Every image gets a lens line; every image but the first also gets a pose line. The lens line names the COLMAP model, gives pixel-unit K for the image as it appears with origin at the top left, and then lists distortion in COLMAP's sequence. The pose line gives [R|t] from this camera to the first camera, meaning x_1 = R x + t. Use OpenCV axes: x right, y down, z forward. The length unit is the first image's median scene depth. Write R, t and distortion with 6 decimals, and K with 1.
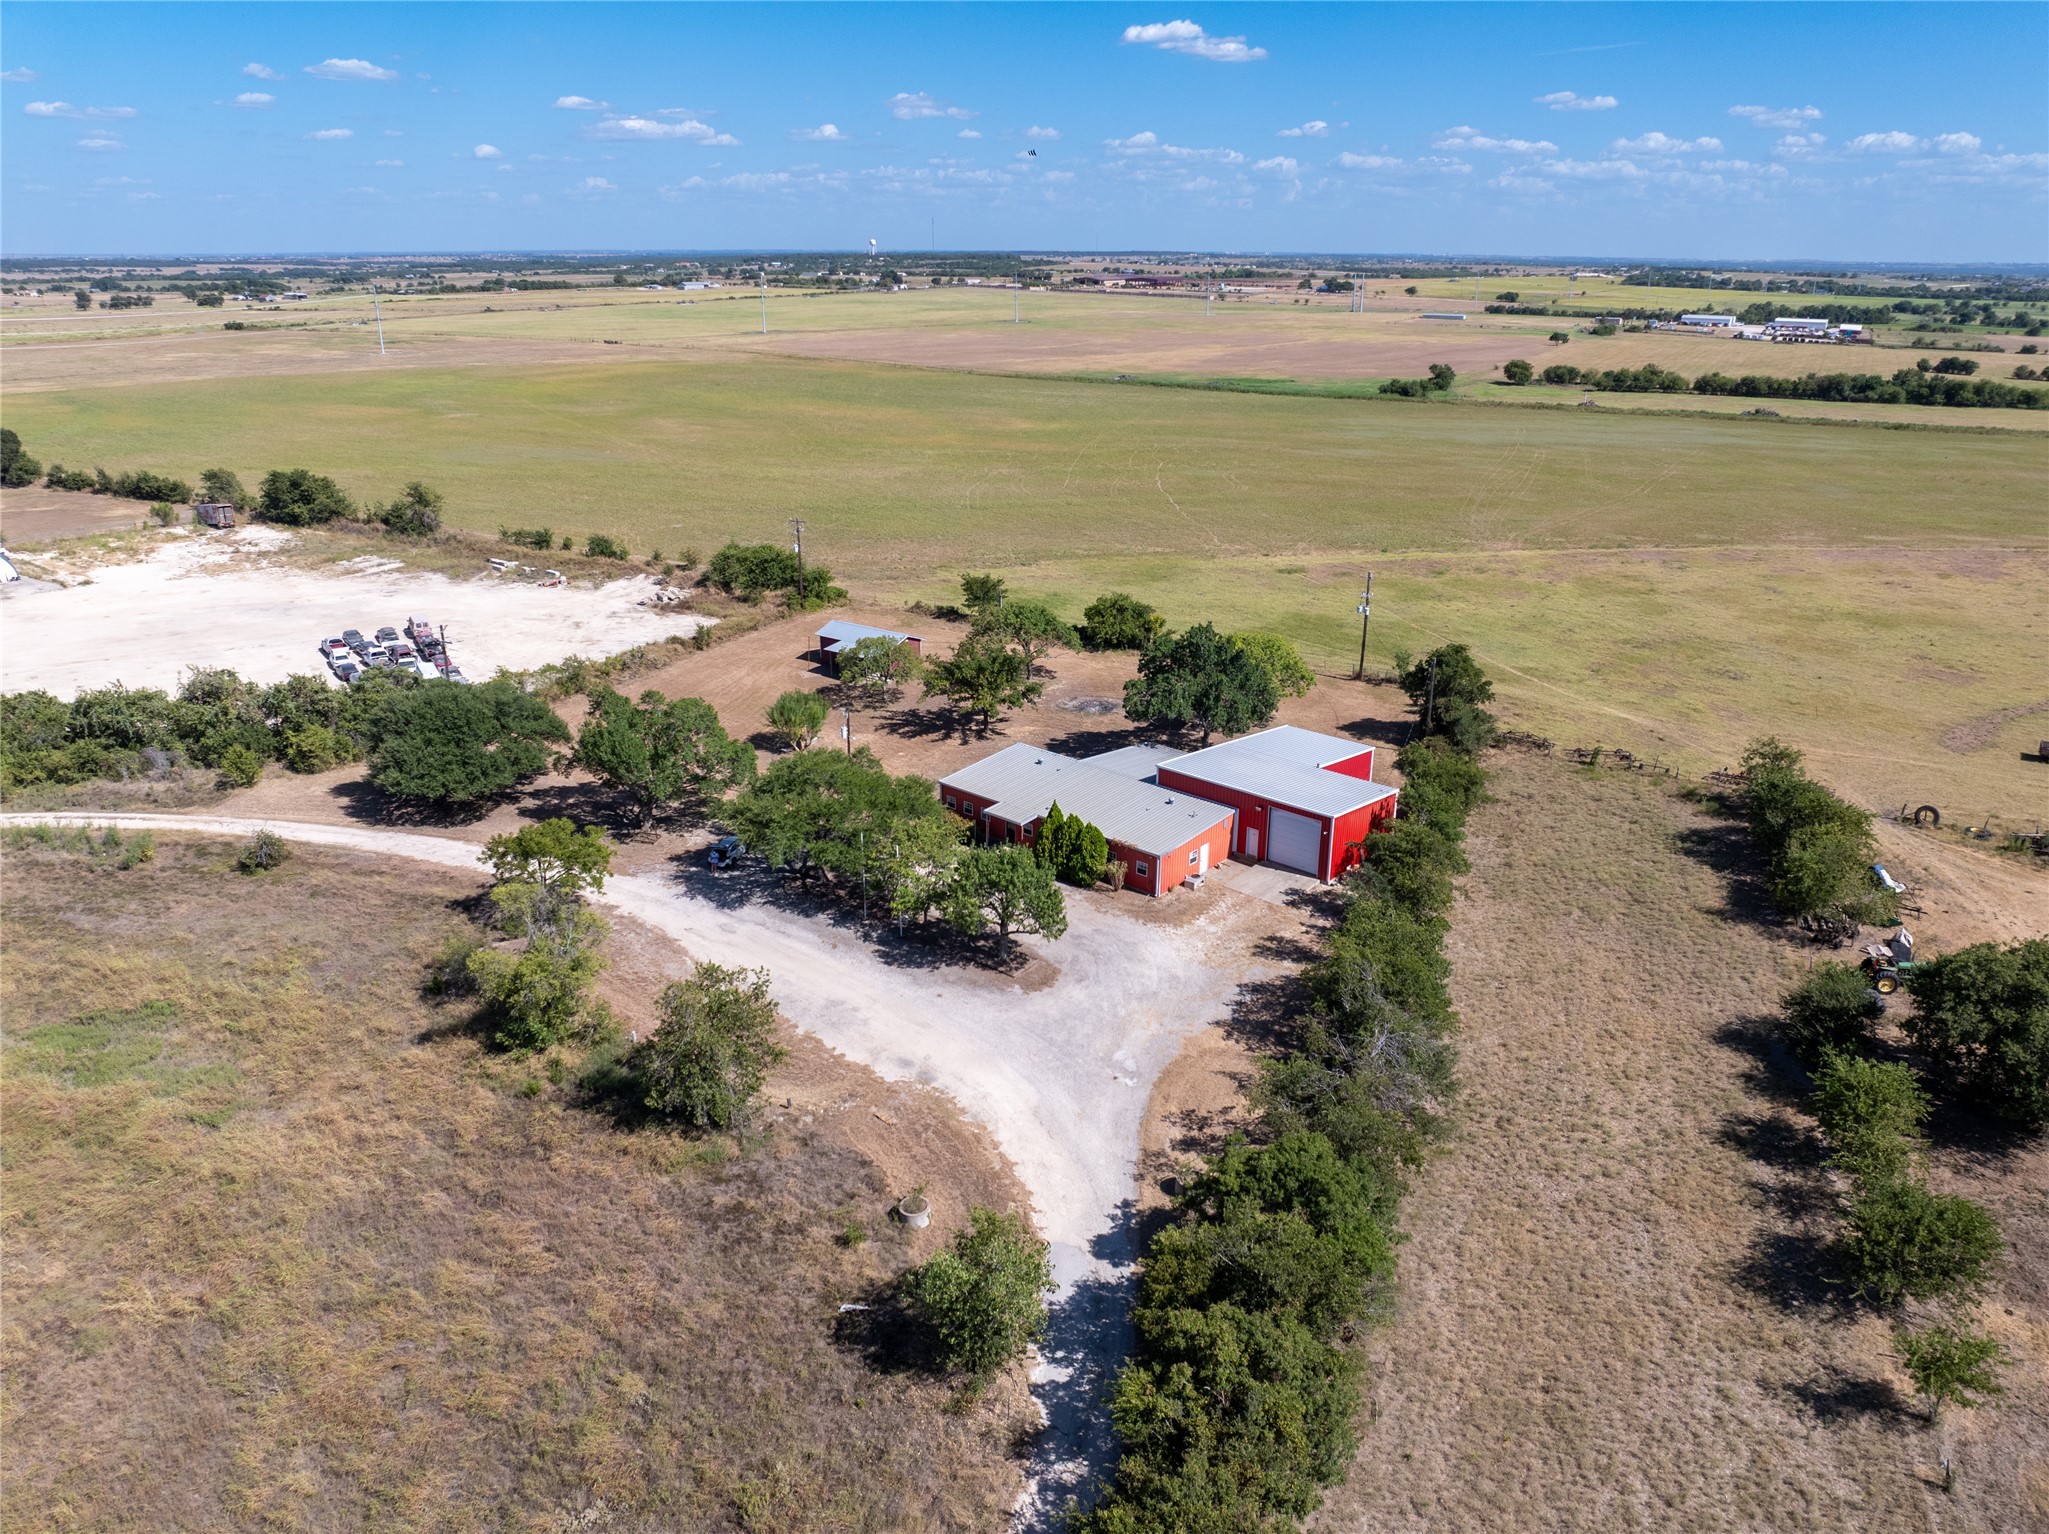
lens RADIAL K [[1434.9, 0, 1024.5], [0, 1434.9, 767.0], [0, 0, 1]] dist [-0.041588, 0.010129]
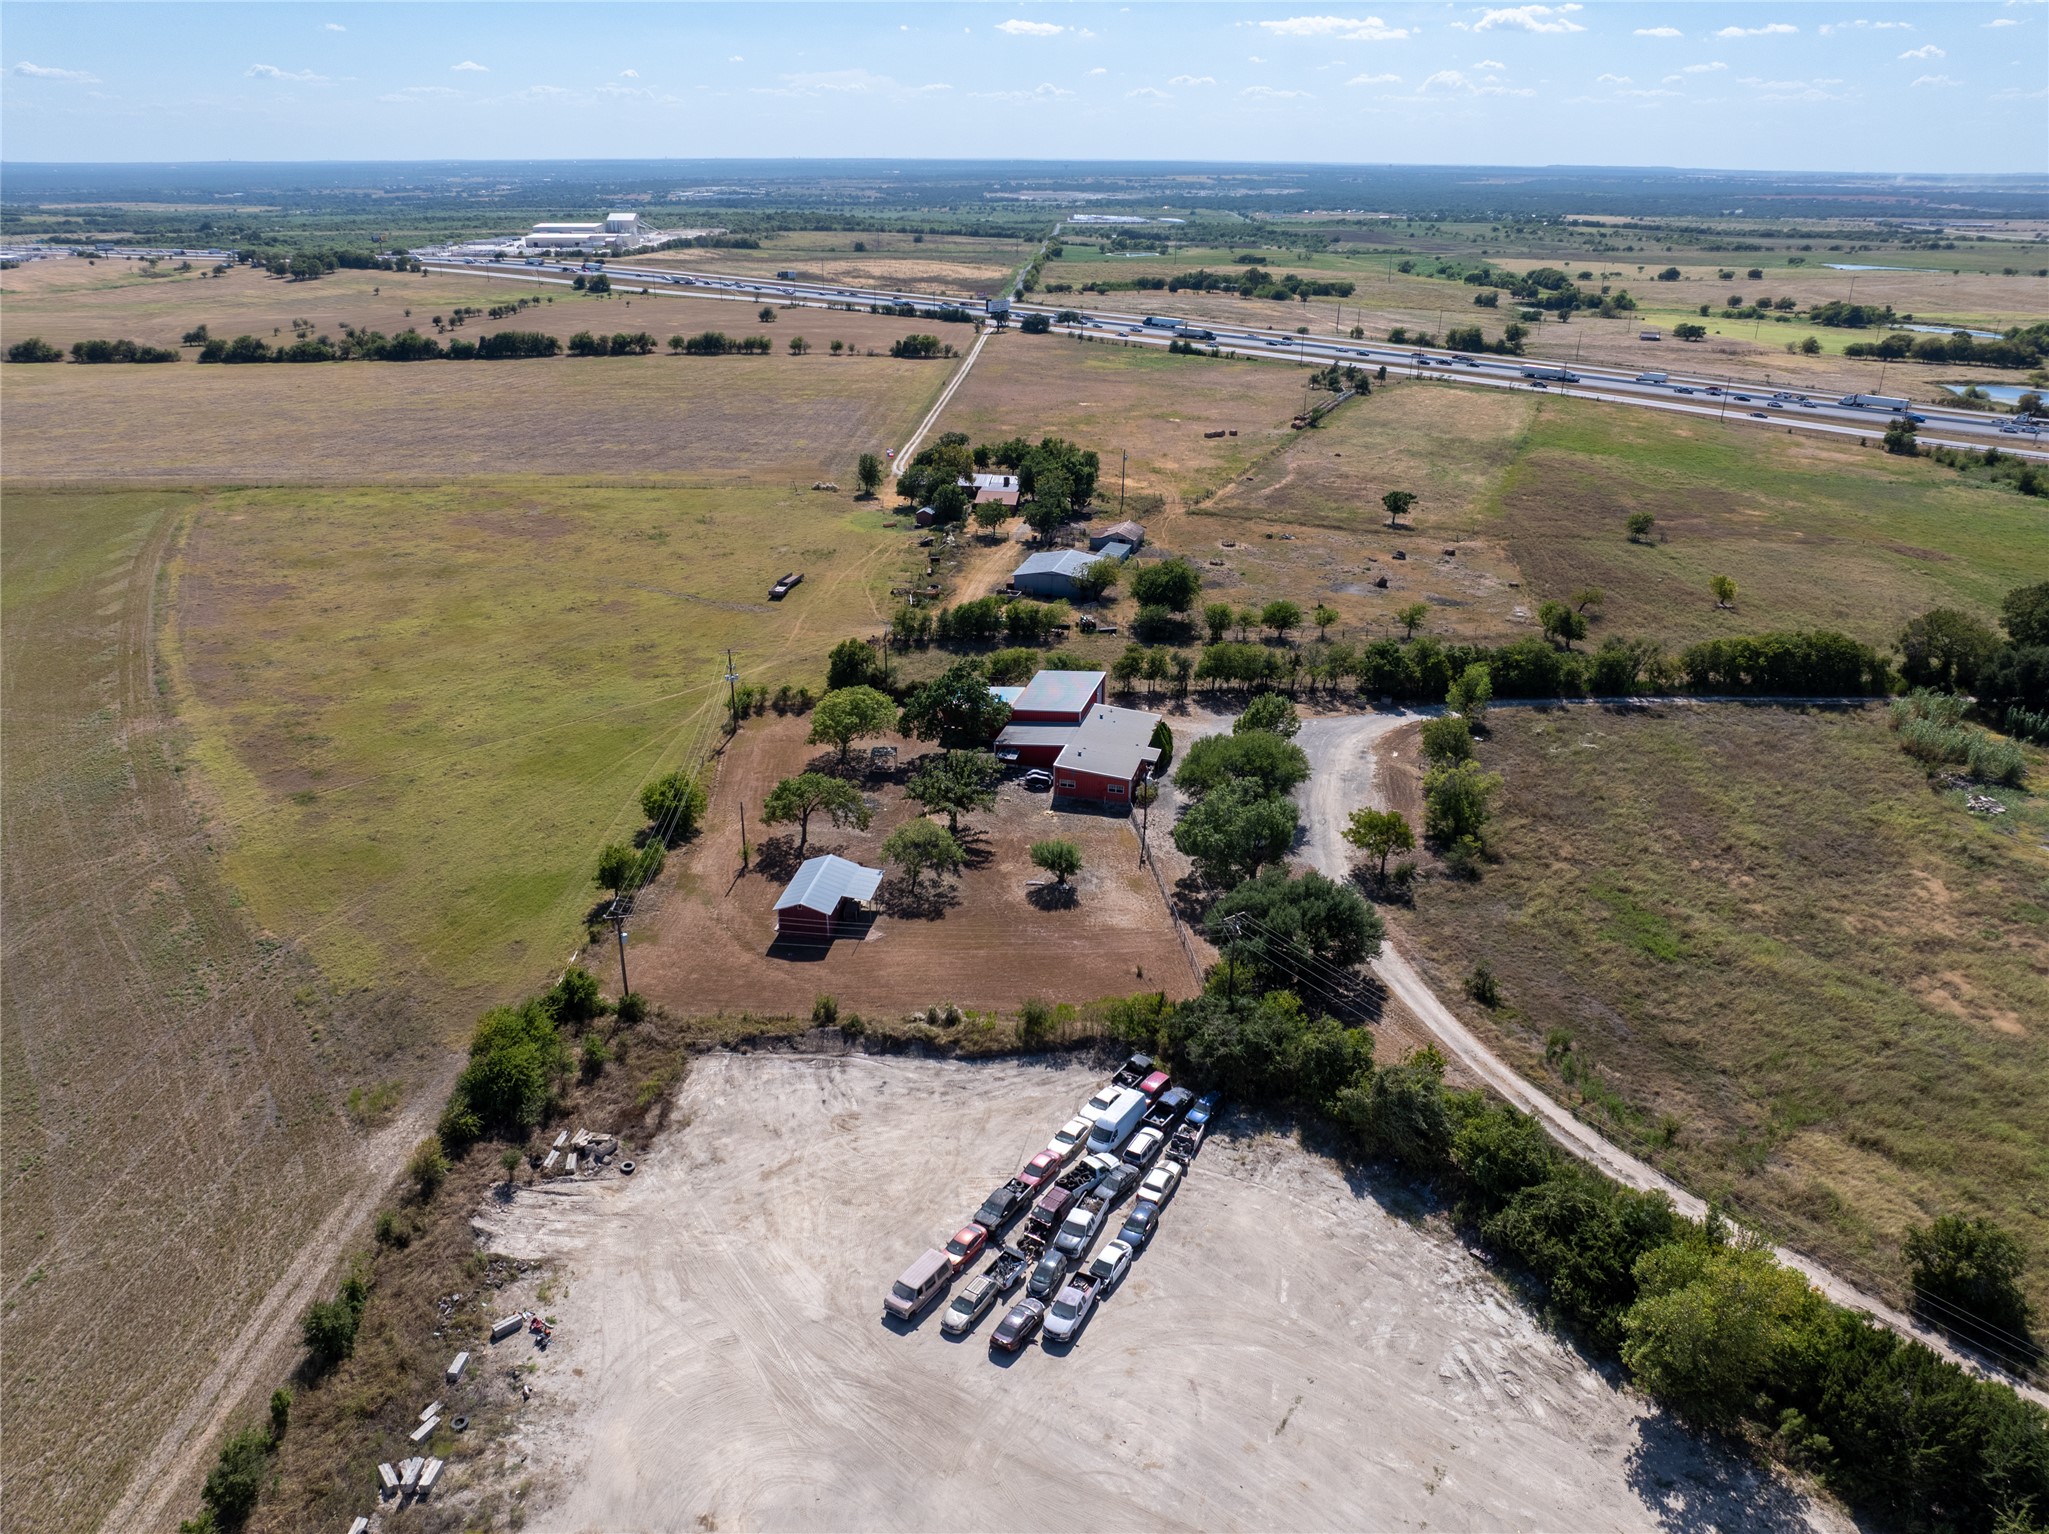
lens RADIAL K [[1434.9, 0, 1024.5], [0, 1434.9, 767.0], [0, 0, 1]] dist [-0.041588, 0.010129]
pose [[-0.458791, -0.355561, 0.814301, -0.635225], [0.296120, 0.802871, 0.517409, -0.418133], [-0.837749, 0.478513, -0.263062, 0.762452]]
